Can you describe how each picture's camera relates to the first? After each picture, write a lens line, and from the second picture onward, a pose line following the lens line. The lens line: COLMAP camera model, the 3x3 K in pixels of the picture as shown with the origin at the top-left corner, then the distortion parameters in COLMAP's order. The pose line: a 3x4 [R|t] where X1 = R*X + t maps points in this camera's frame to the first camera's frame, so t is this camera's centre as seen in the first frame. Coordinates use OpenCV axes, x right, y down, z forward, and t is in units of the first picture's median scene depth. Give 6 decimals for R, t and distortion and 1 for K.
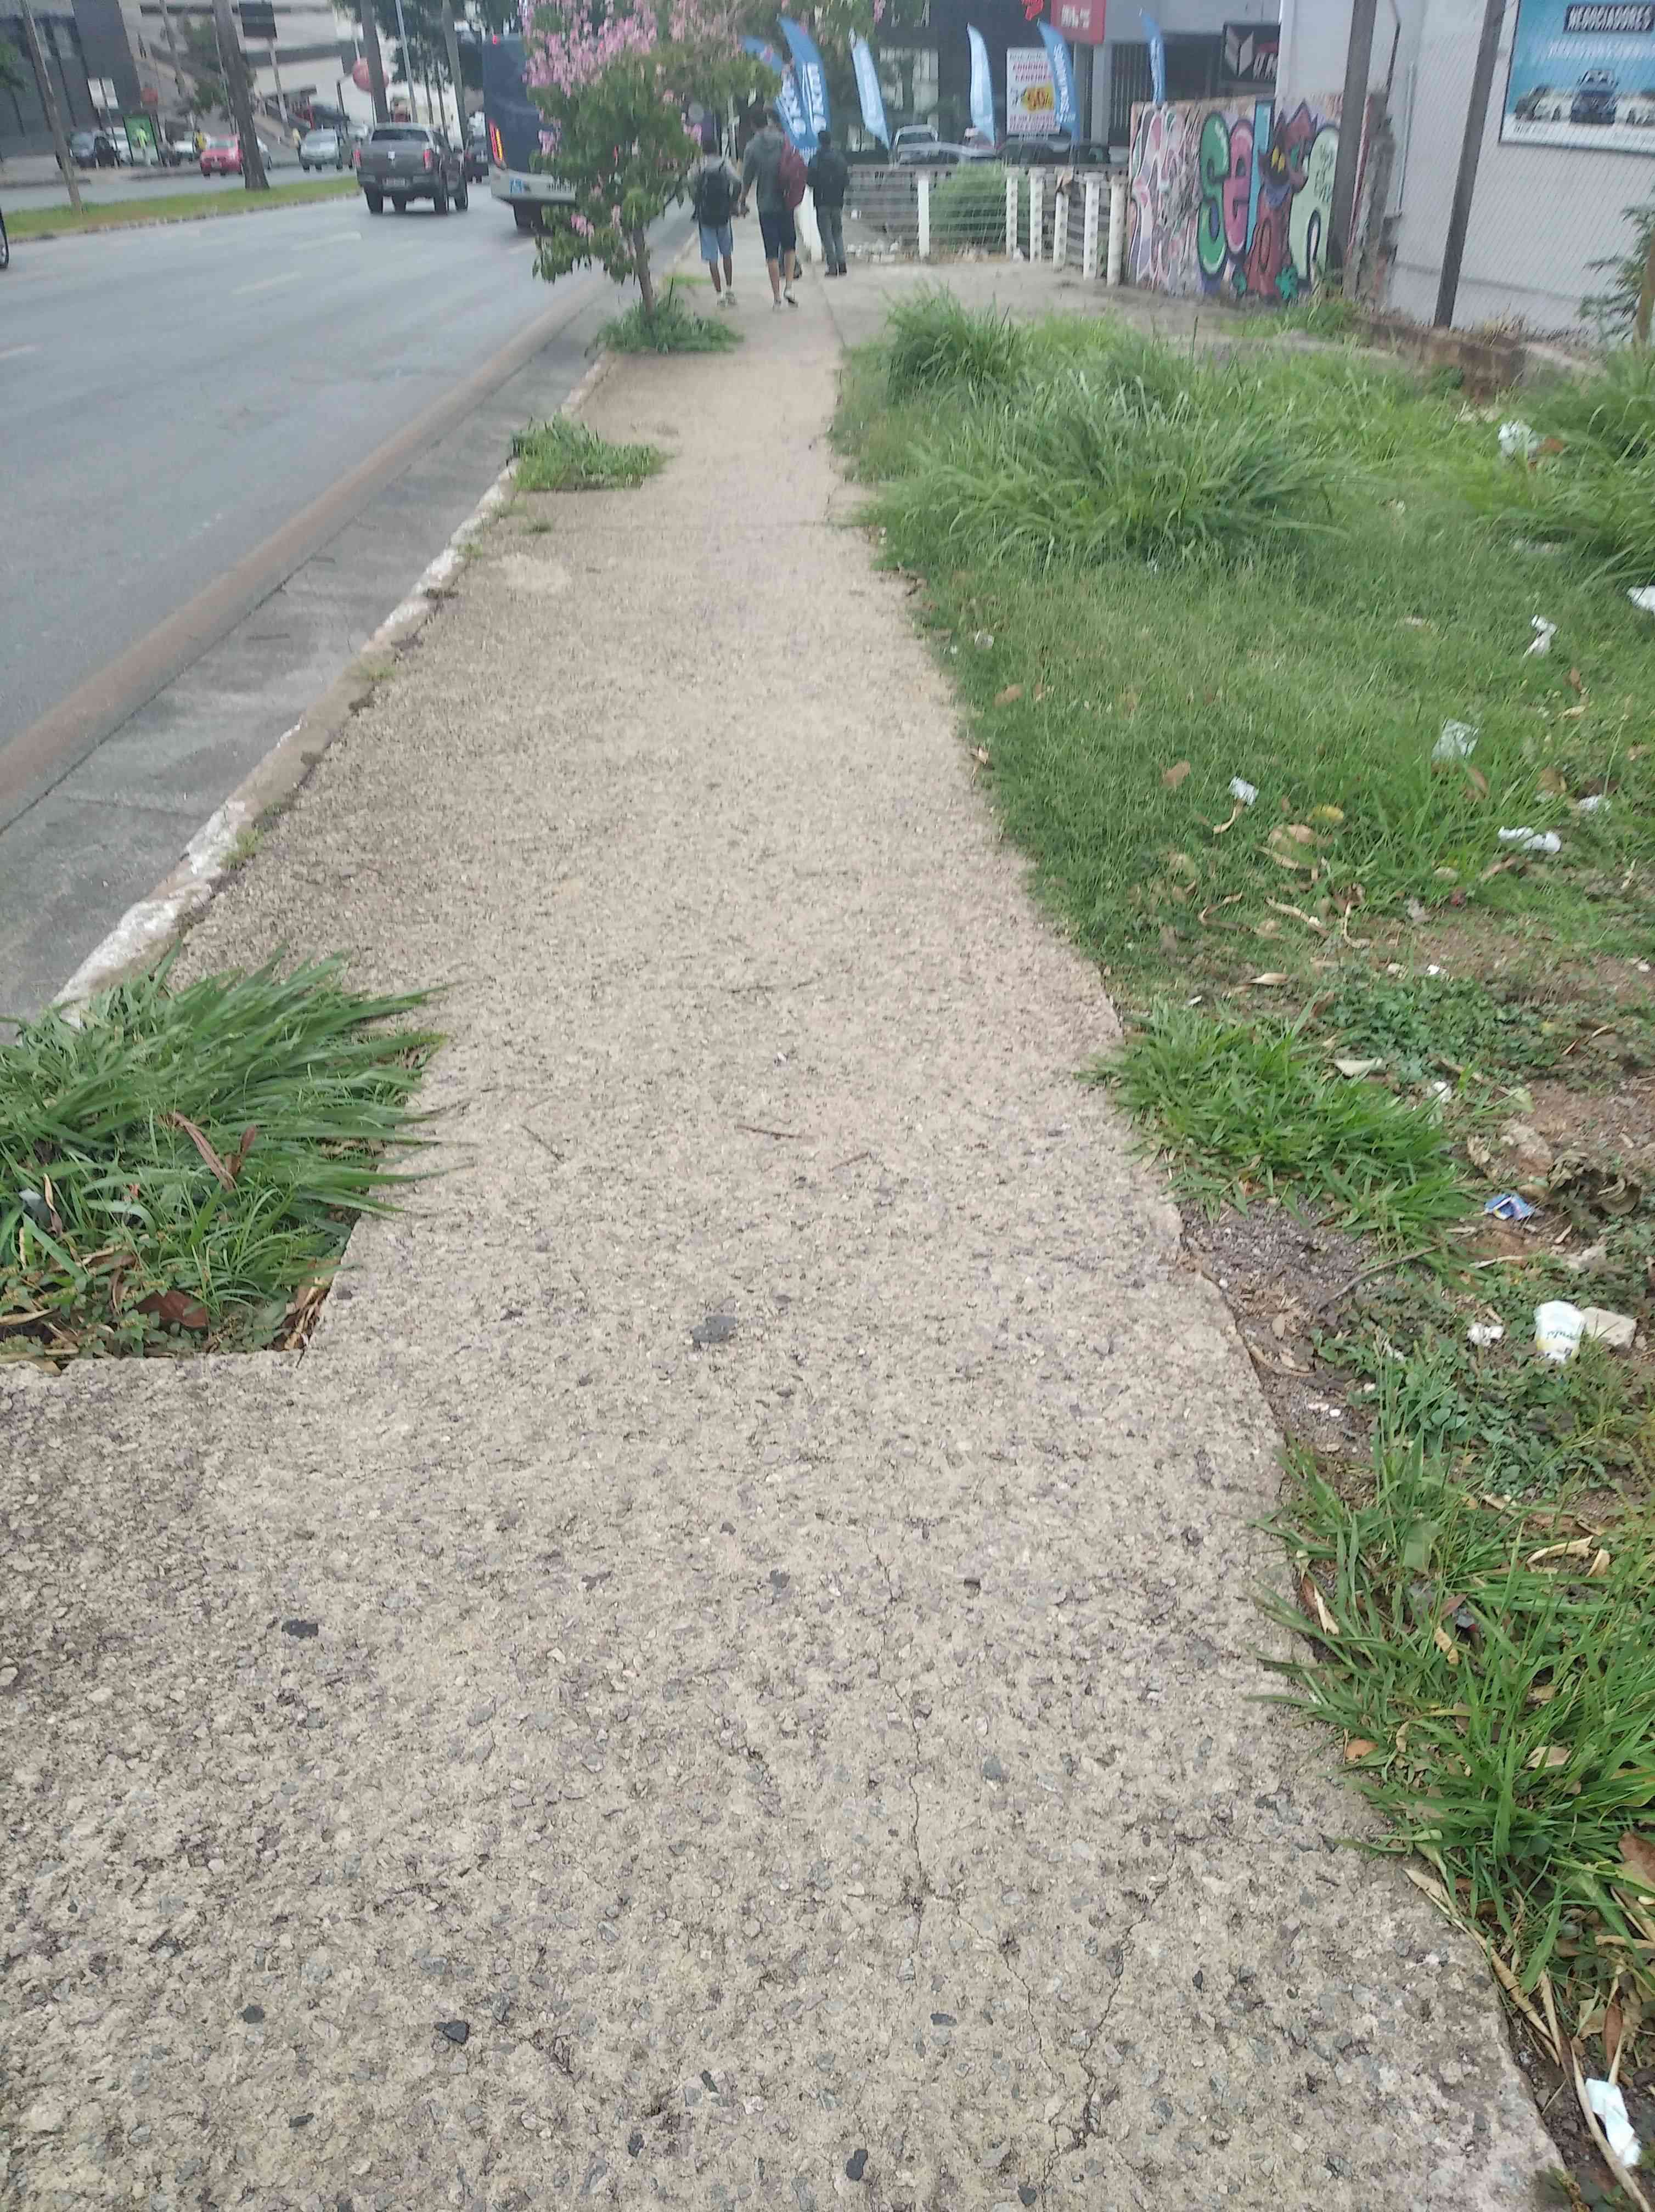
lens RADIAL K [[1653.1, 0, 900.6], [0, 1653.1, 1092.7], [0, 0, 1]] dist [-0.060417, 0.098468]
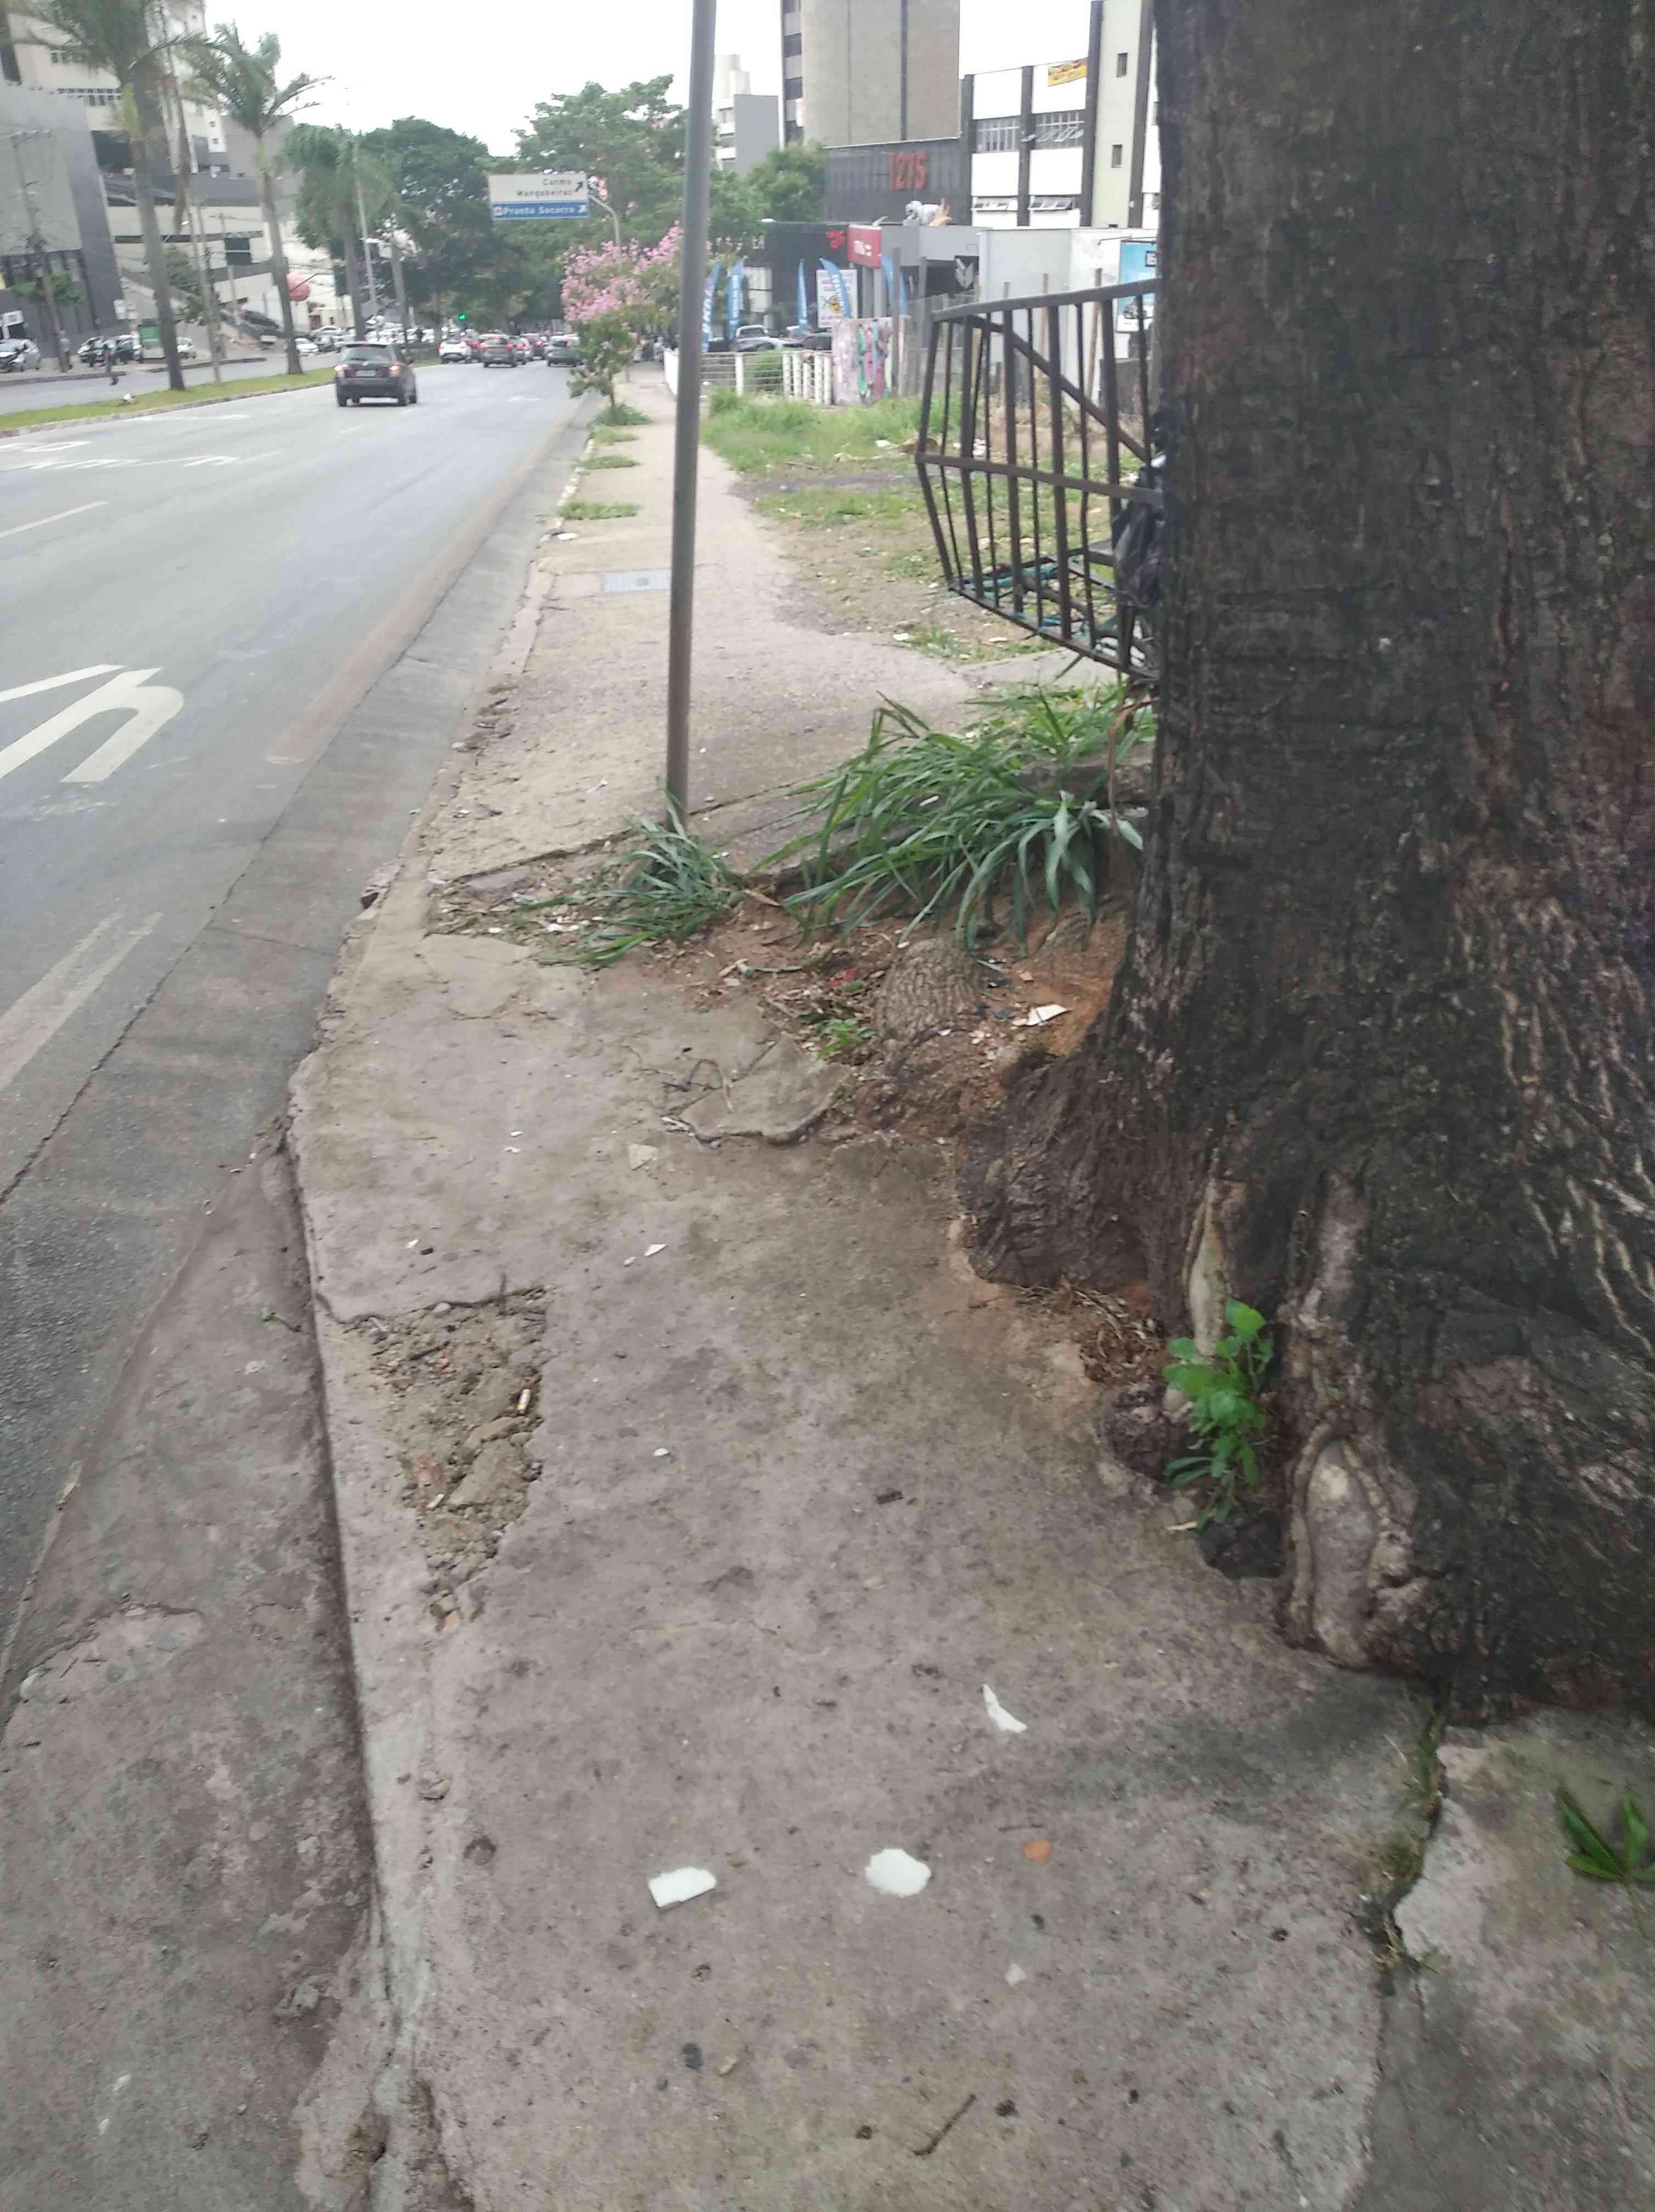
lens RADIAL K [[1590.2, 0, 800.4], [0, 1590.2, 1106.1], [0, 0, 1]] dist [0.001650, 0.055457]
pose [[0.999602, -0.023172, 0.016099, 0.037000], [0.024307, 0.996936, -0.074345, 0.461353], [-0.014327, 0.074707, 0.997103, -0.804595]]
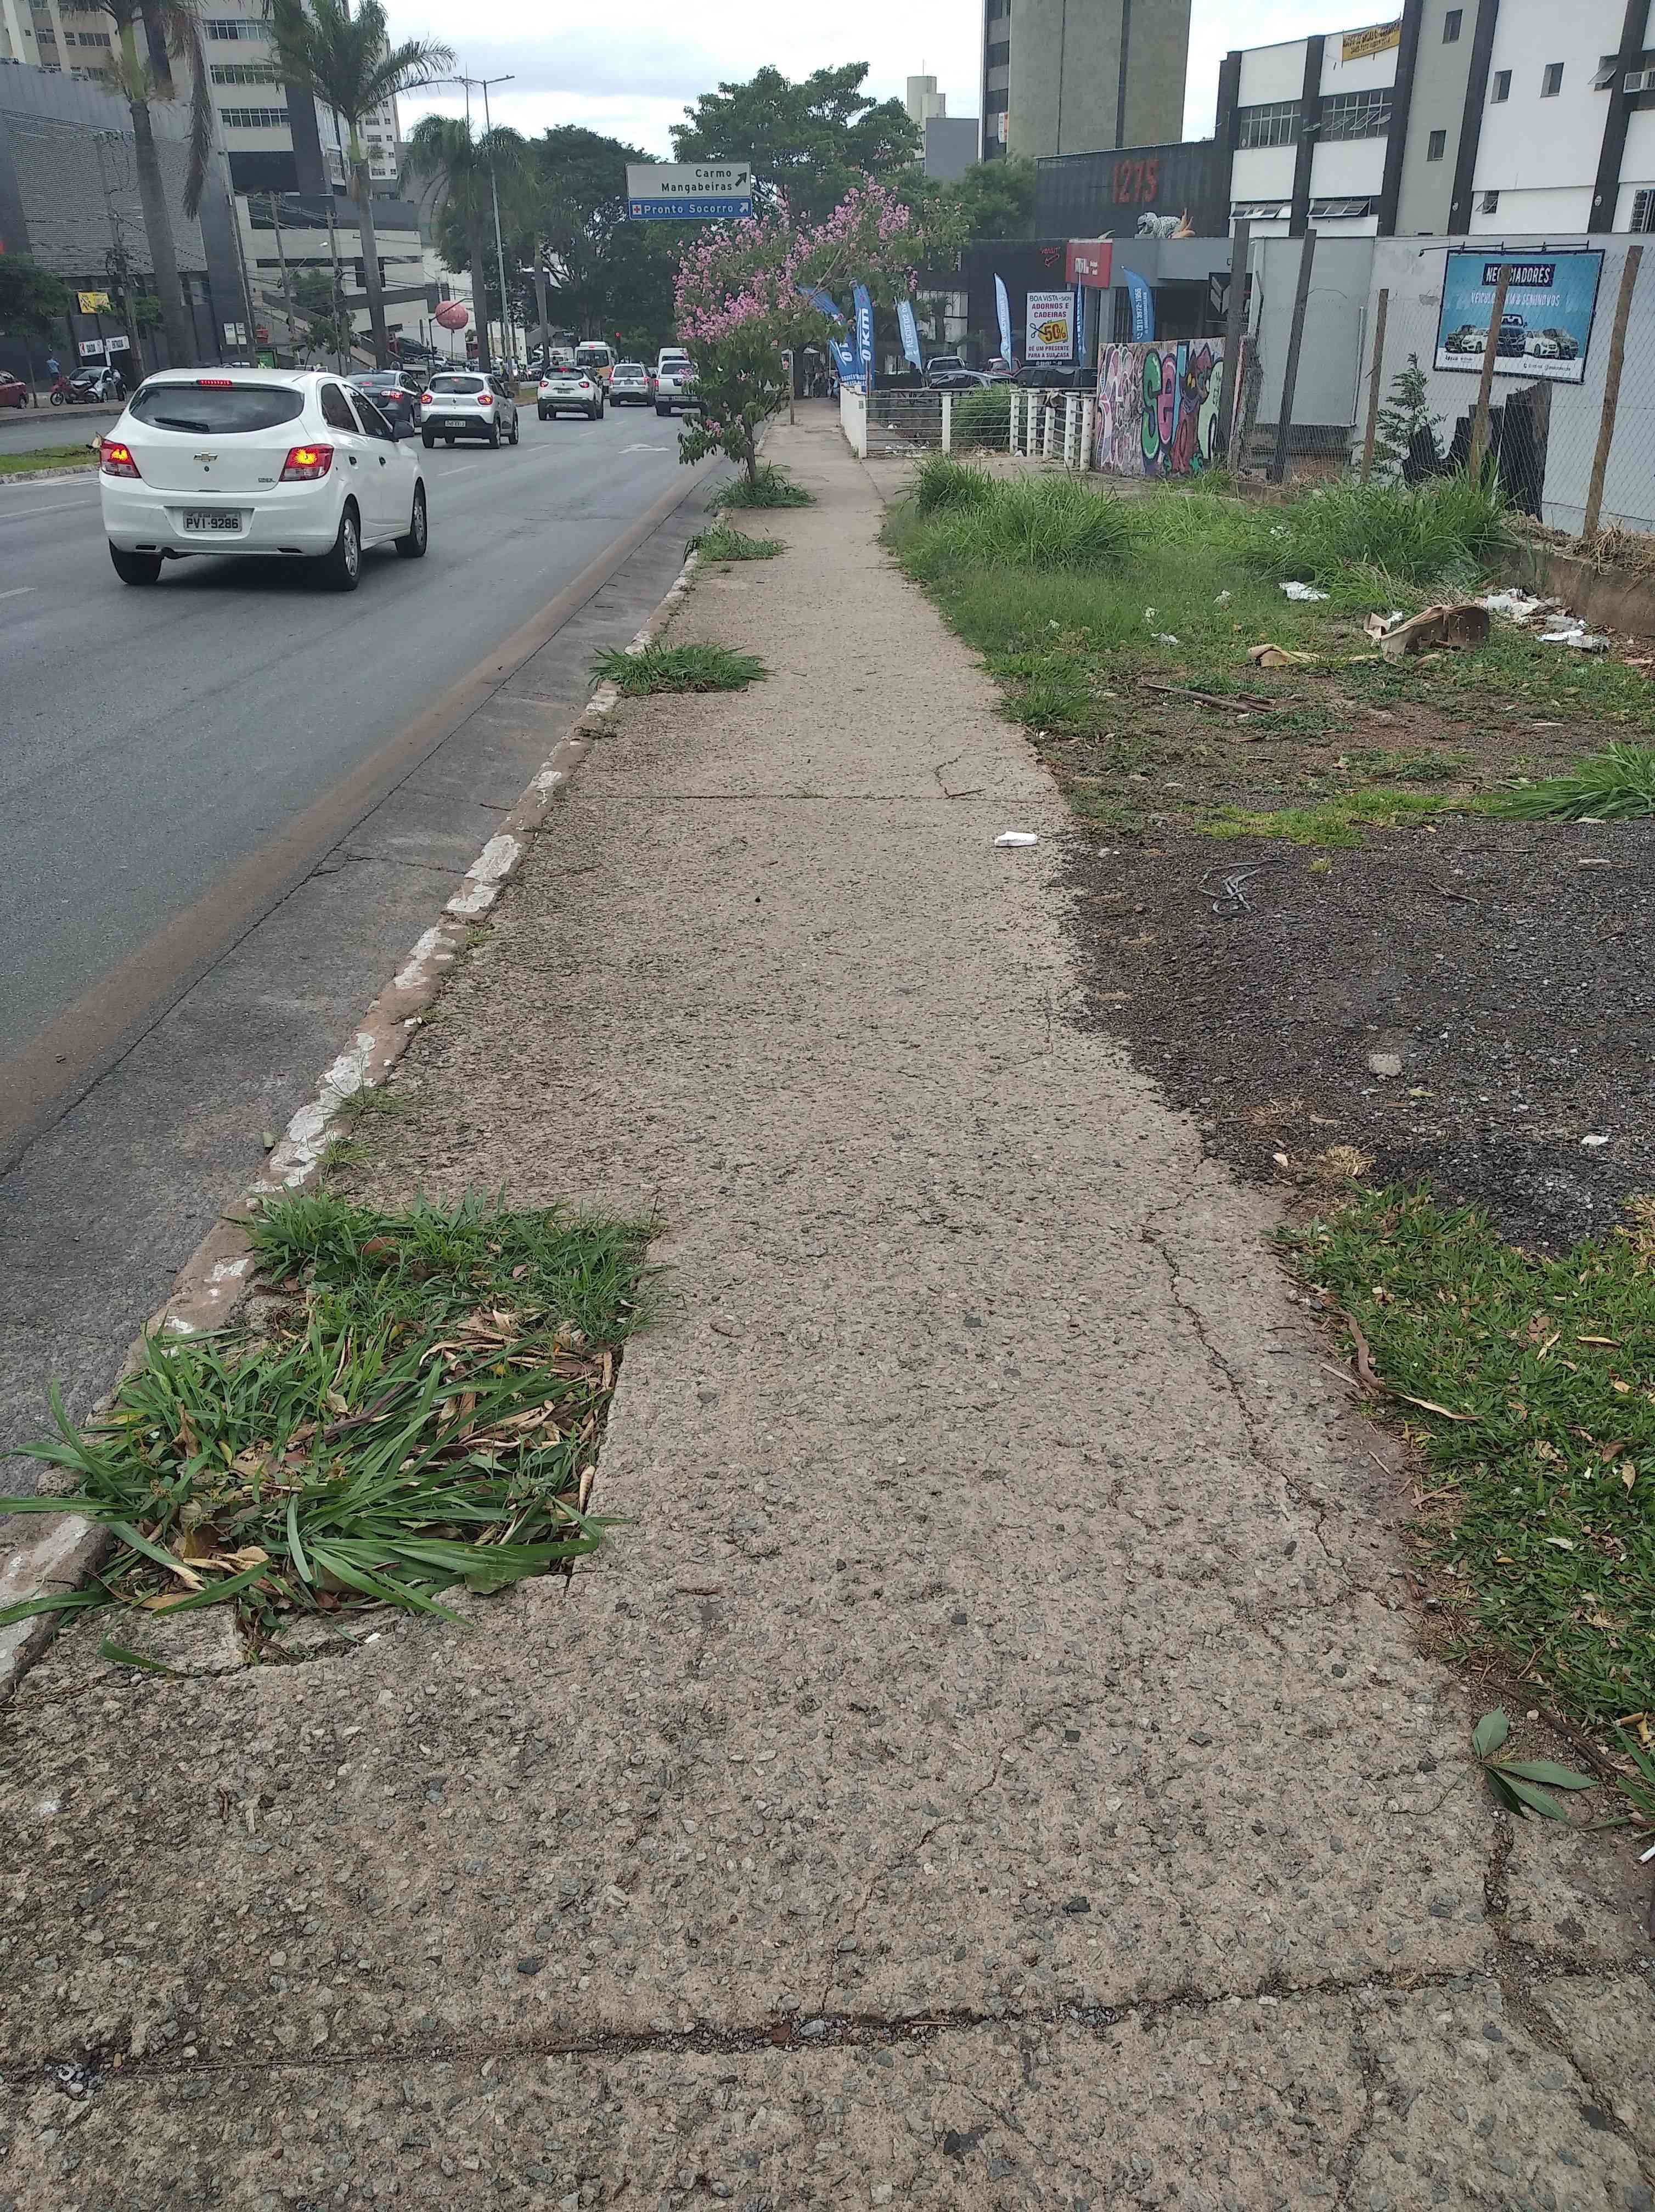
lens RADIAL K [[1656.9, 0, 827.5], [0, 1656.9, 1106.0], [0, 0, 1]] dist [-0.006015, 0.050009]
pose [[0.998263, 0.022282, -0.054533, 0.004020], [-0.027987, 0.993953, -0.106181, 0.152807], [0.051837, 0.107523, 0.992850, -0.265940]]
